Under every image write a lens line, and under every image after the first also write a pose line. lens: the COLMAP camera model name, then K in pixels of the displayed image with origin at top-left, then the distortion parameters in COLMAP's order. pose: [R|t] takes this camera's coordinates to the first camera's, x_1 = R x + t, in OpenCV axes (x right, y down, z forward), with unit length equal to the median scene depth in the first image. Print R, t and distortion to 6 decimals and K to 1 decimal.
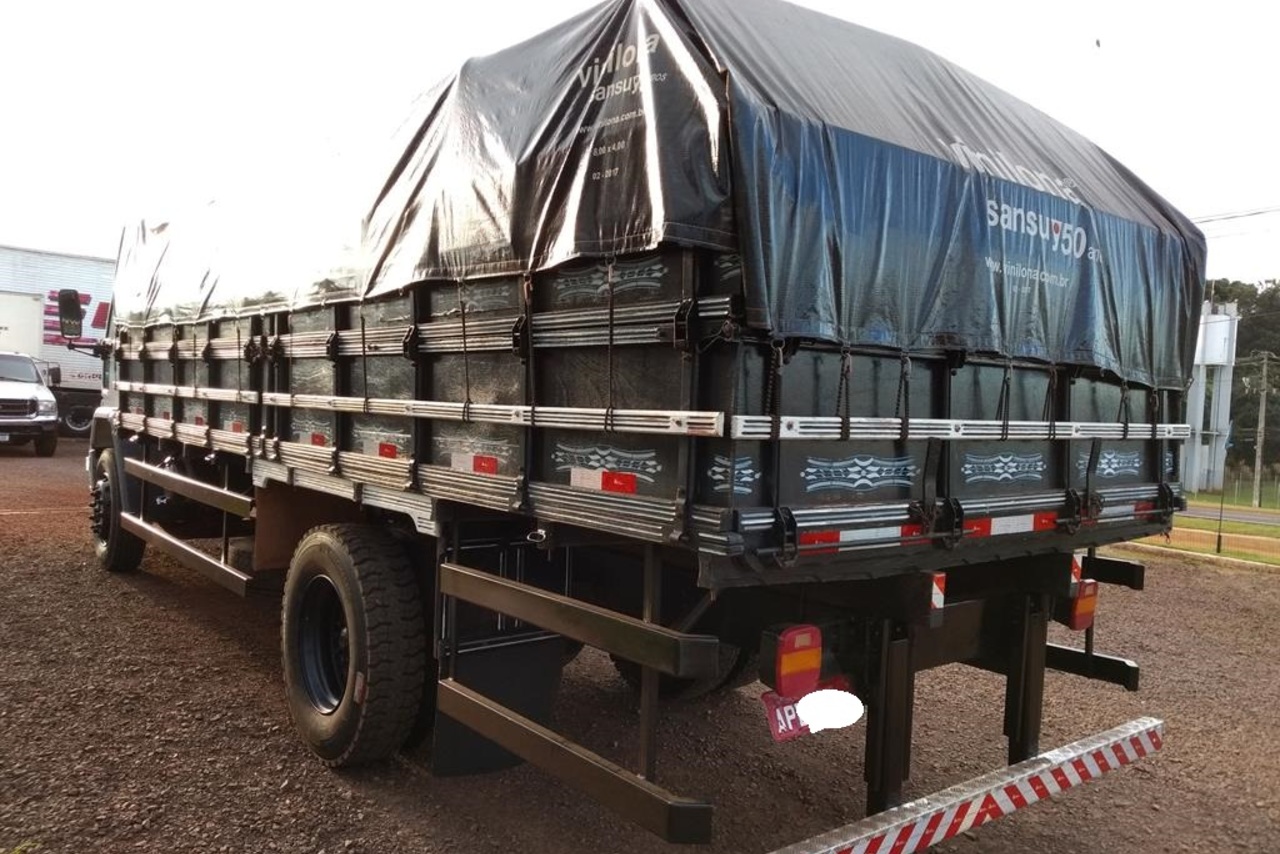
lens RADIAL K [[1013.9, 0, 639.7], [0, 1013.9, 514.7], [0, 0, 1]] dist [0.038224, -0.008948]
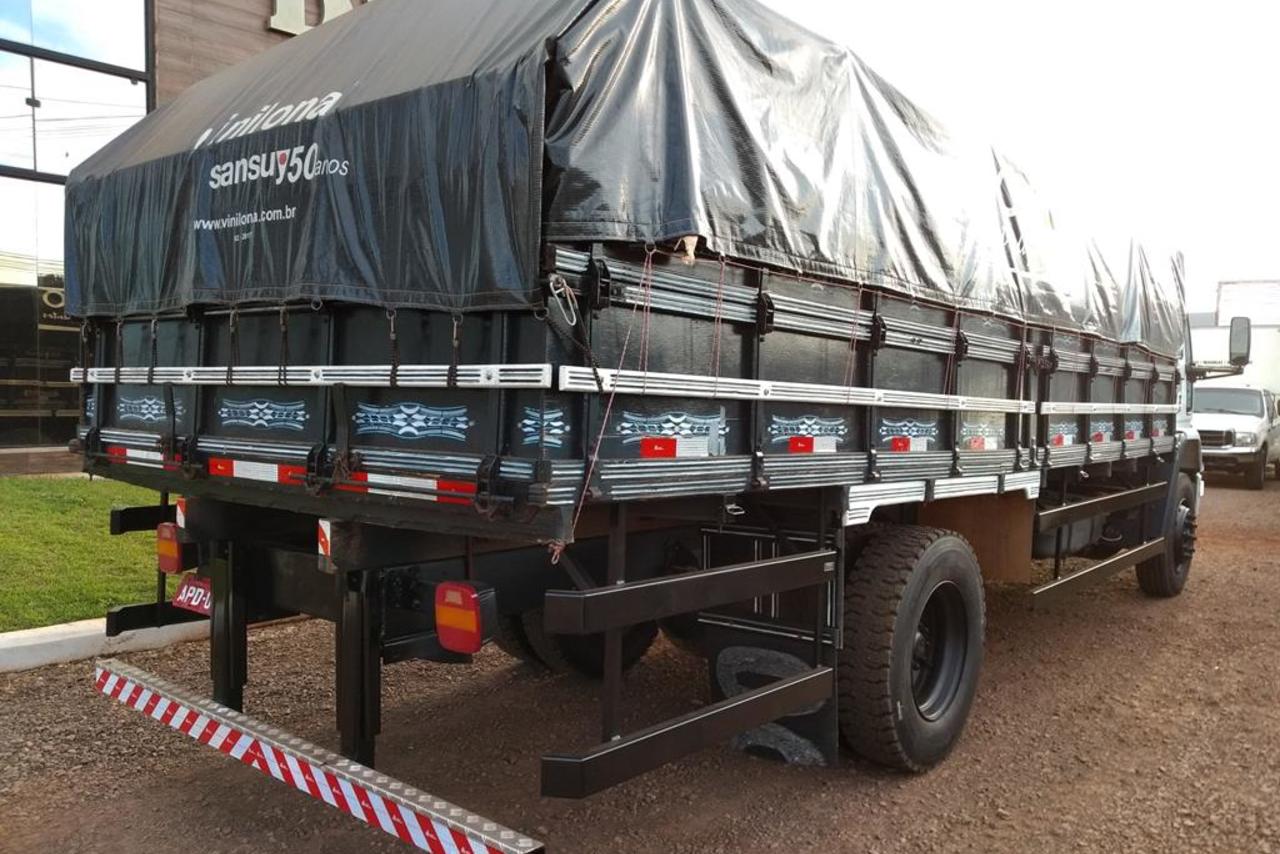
lens RADIAL K [[994.1, 0, 640.0], [0, 994.1, 427.0], [0, 0, 1]] dist [0.026334, -0.001928]
pose [[0.189596, 0.035221, -0.981230, 1.395200], [-0.084729, 0.996215, 0.019388, -0.083940], [0.978200, 0.079463, 0.191863, 1.183957]]
